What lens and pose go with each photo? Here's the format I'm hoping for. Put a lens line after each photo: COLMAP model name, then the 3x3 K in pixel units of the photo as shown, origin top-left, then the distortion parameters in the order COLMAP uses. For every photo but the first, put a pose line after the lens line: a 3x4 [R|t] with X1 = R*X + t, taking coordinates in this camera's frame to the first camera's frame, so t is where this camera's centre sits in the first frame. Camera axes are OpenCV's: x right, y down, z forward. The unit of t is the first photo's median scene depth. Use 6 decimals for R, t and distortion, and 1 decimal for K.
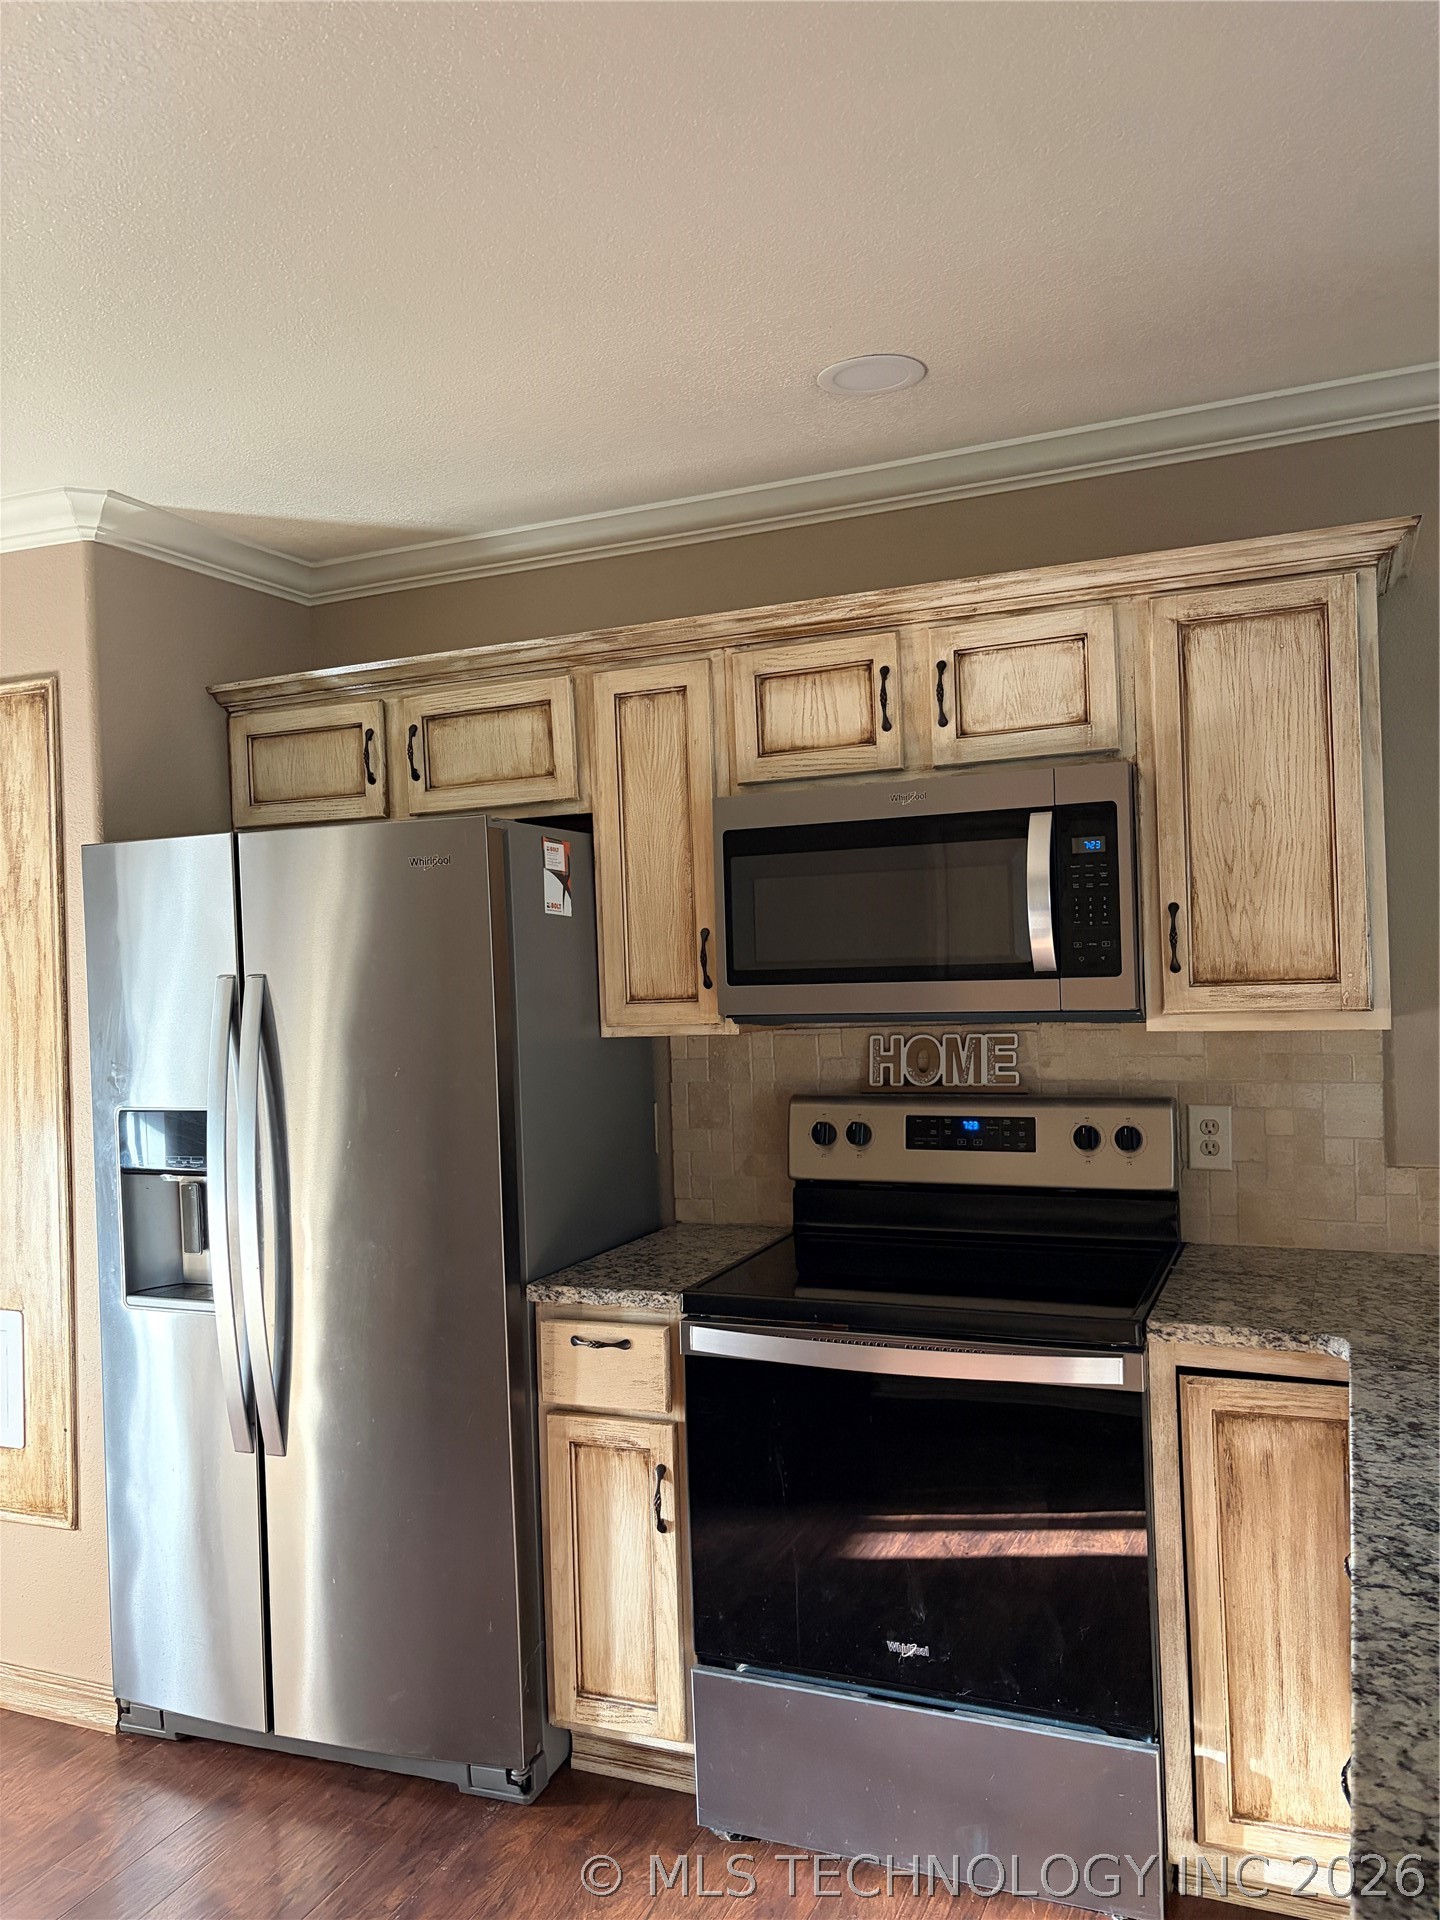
lens RADIAL K [[1444.0, 0, 712.5], [0, 1444.0, 958.1], [0, 0, 1]] dist [0.027371, -0.044455]
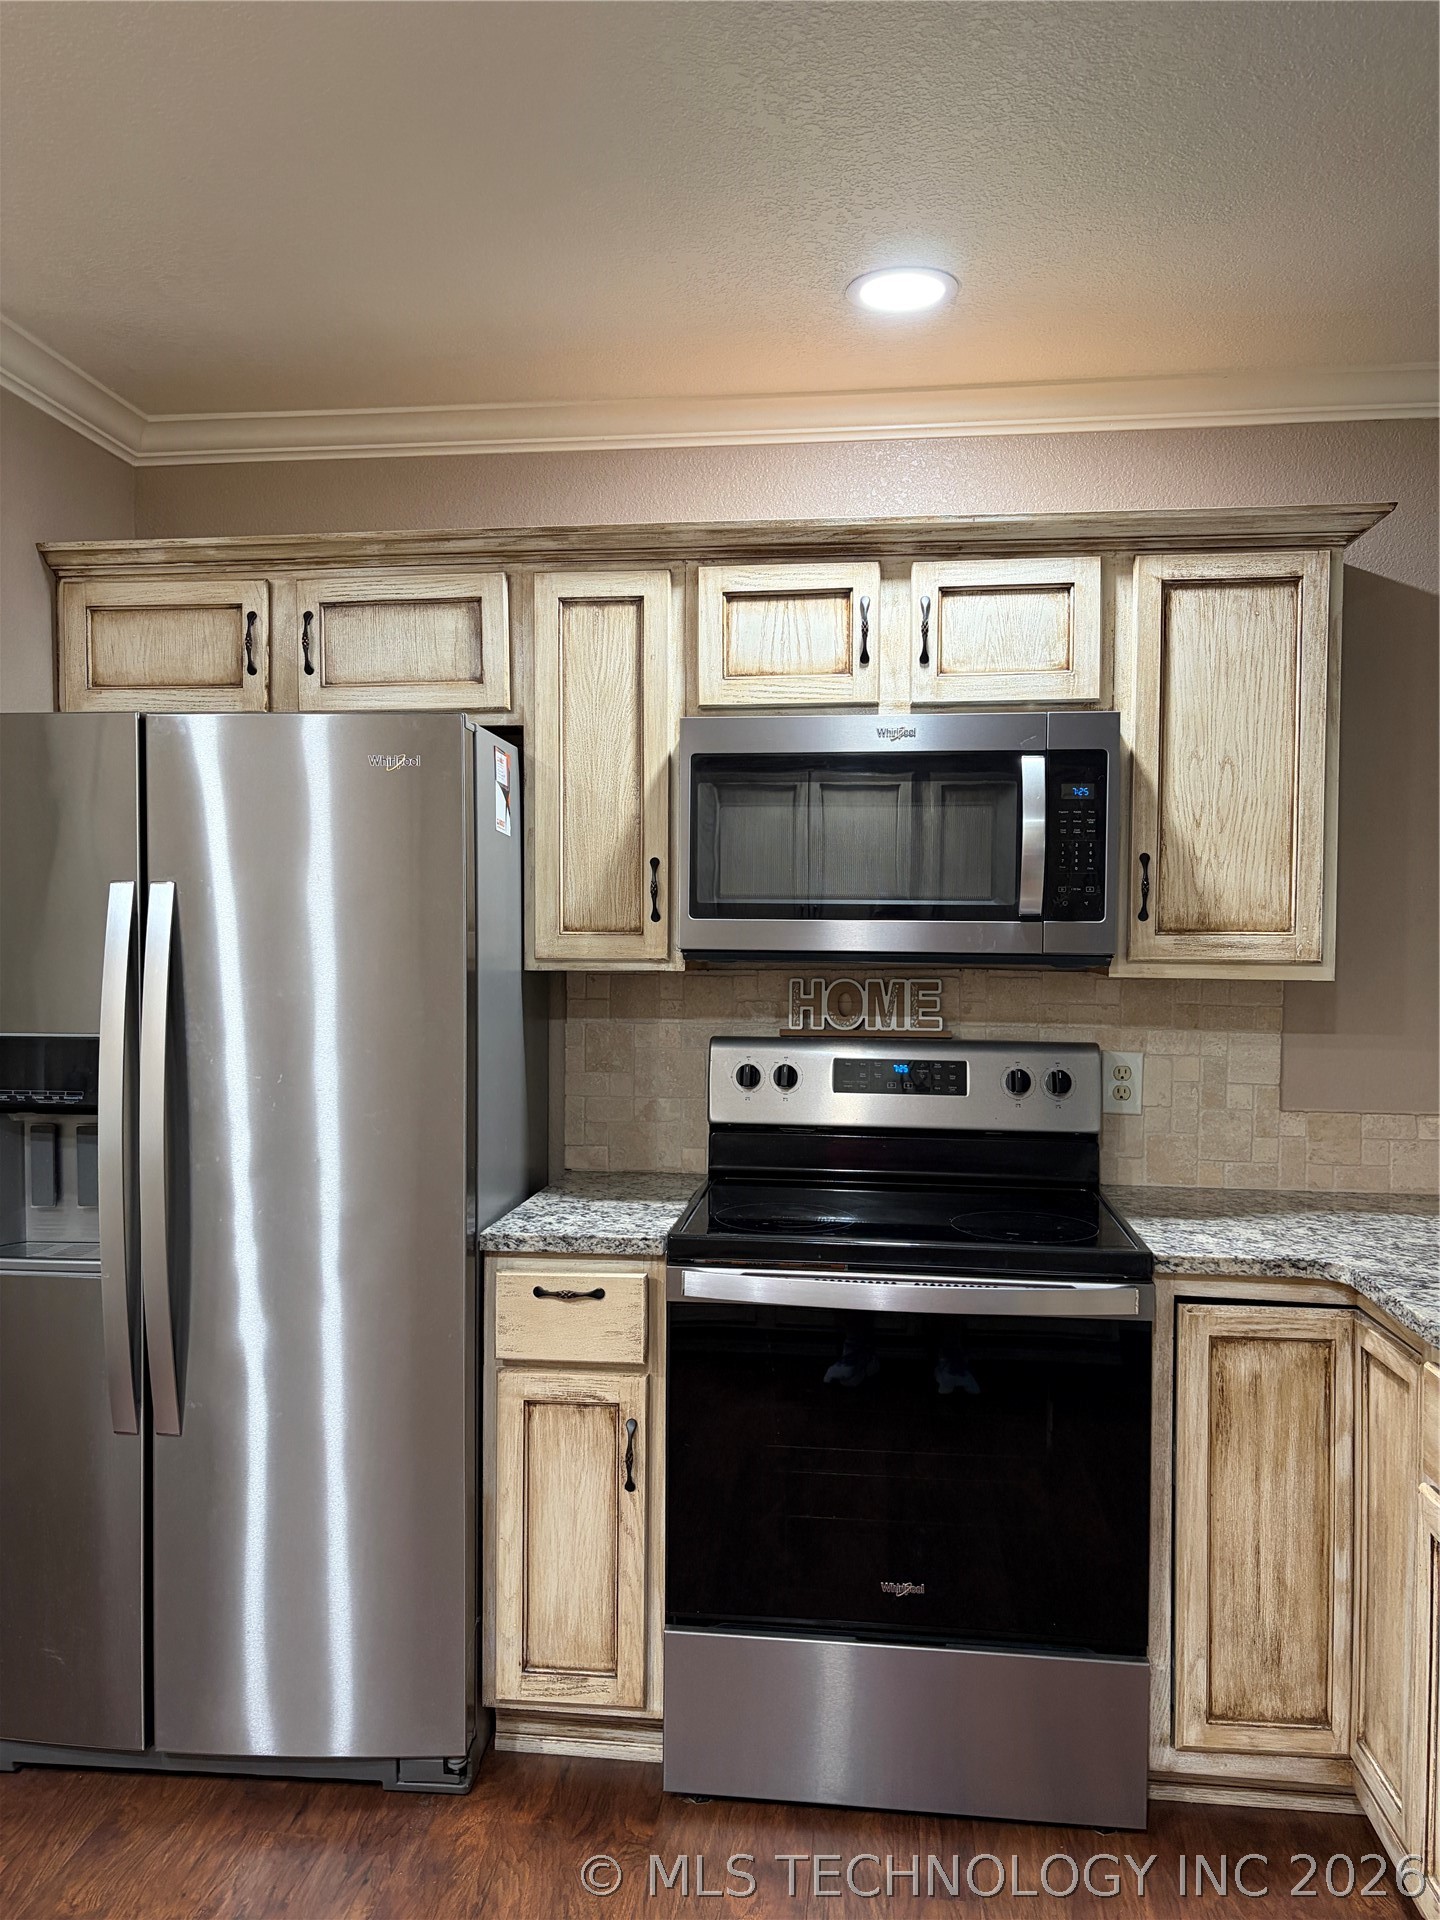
lens RADIAL K [[1444.0, 0, 729.7], [0, 1444.0, 965.7], [0, 0, 1]] dist [0.027371, -0.044455]
pose [[0.959556, 0.034481, 0.279399, -0.240690], [-0.041900, 0.998909, 0.020621, 0.031625], [-0.278383, -0.031494, 0.959954, 0.083937]]
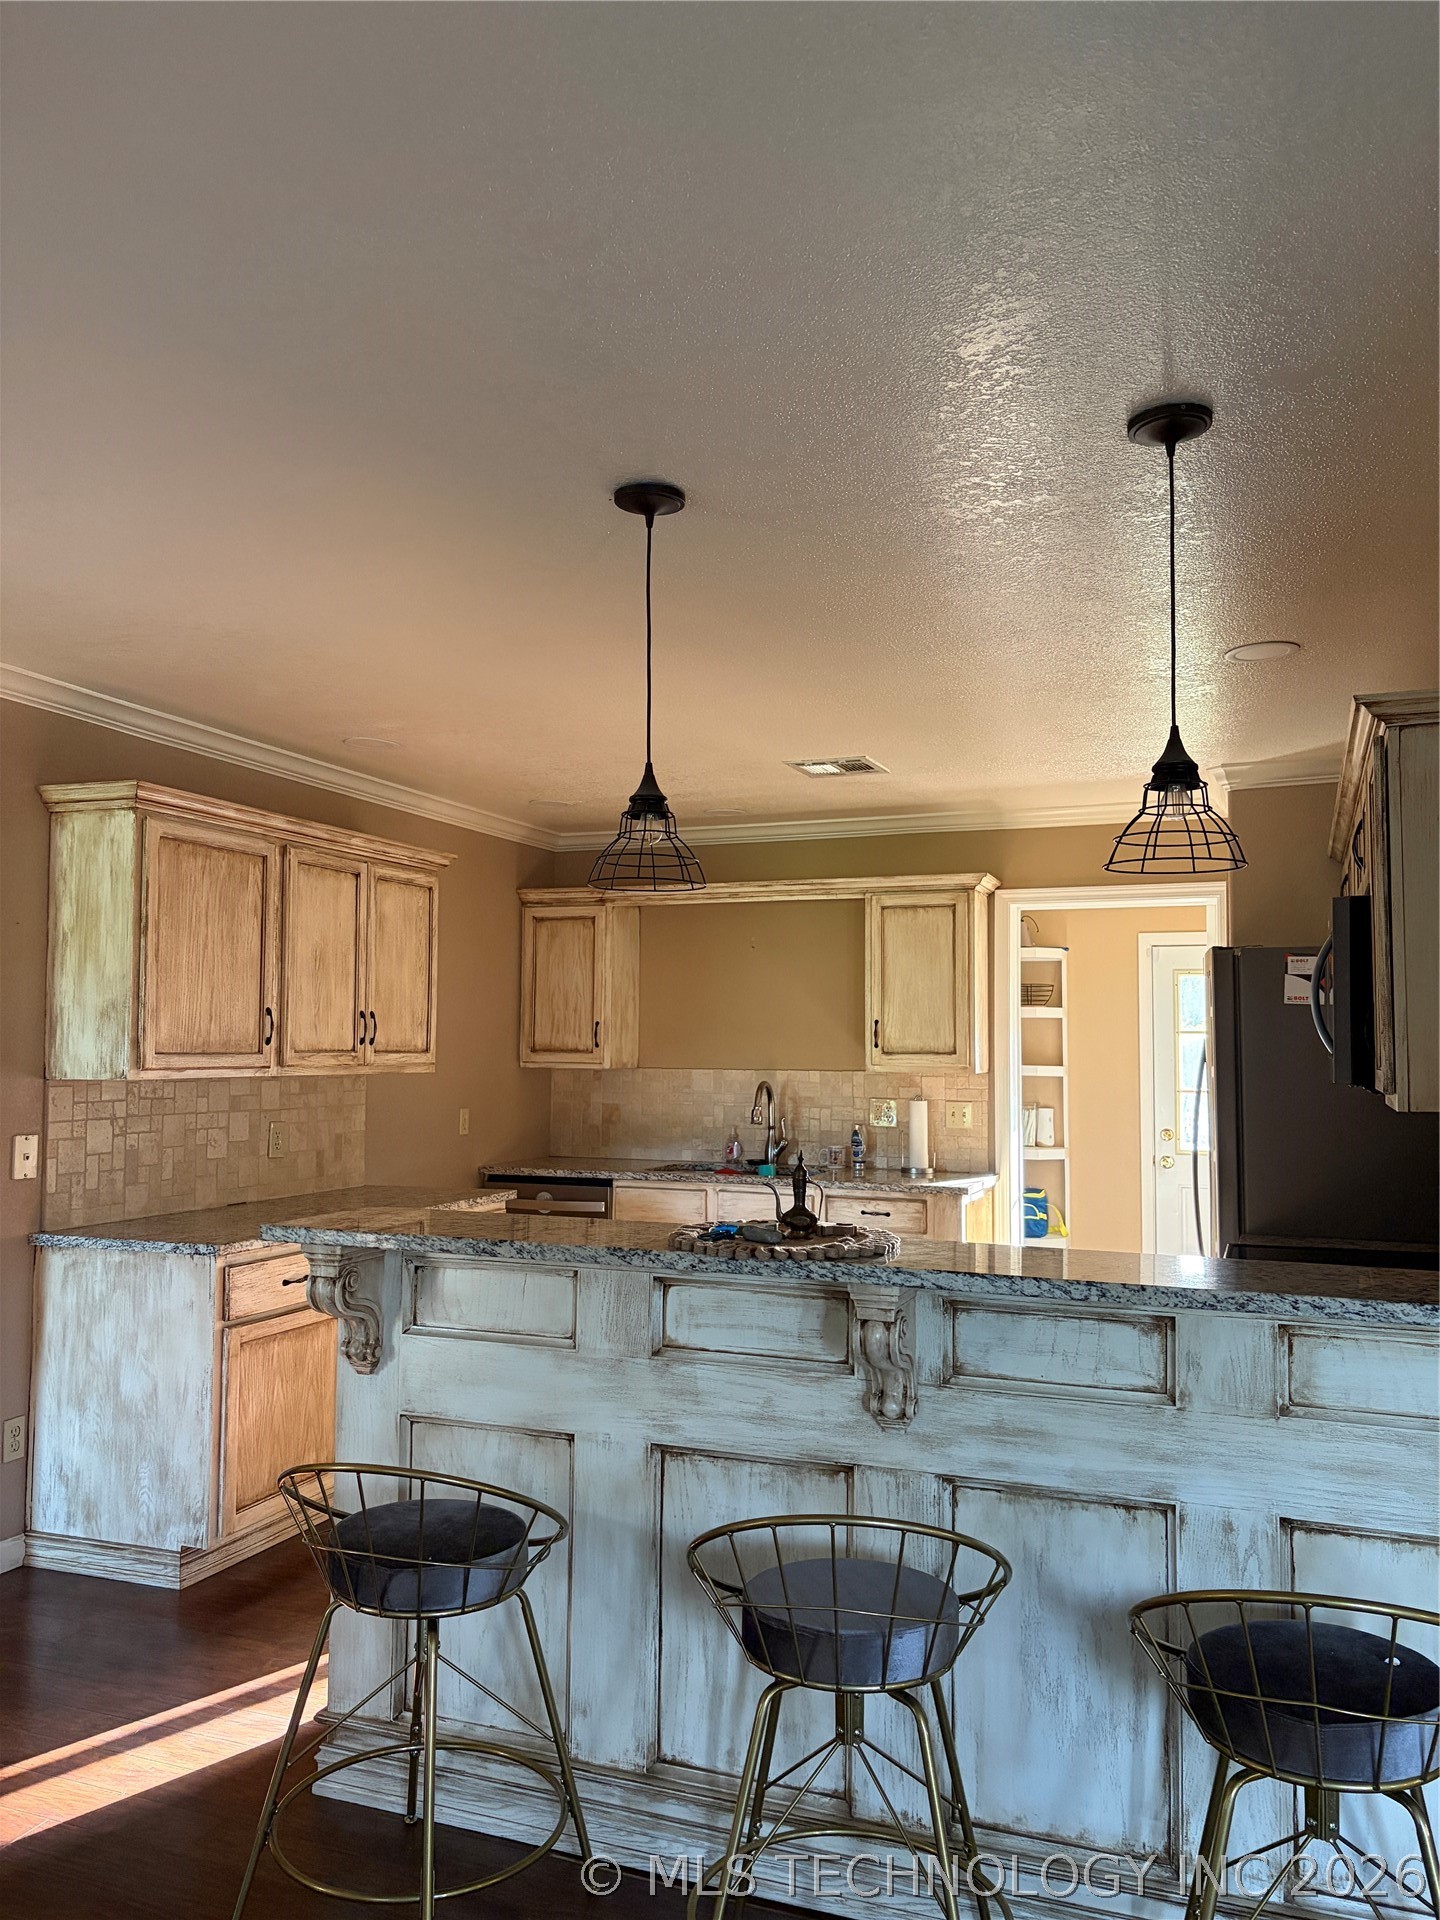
lens RADIAL K [[1444.0, 0, 727.2], [0, 1444.0, 977.8], [0, 0, 1]] dist [0.027371, -0.044455]
pose [[0.026362, -0.013658, -0.999559, 2.610825], [0.005200, 0.999895, -0.013525, -0.073068], [0.999639, -0.004841, 0.026431, 0.652303]]
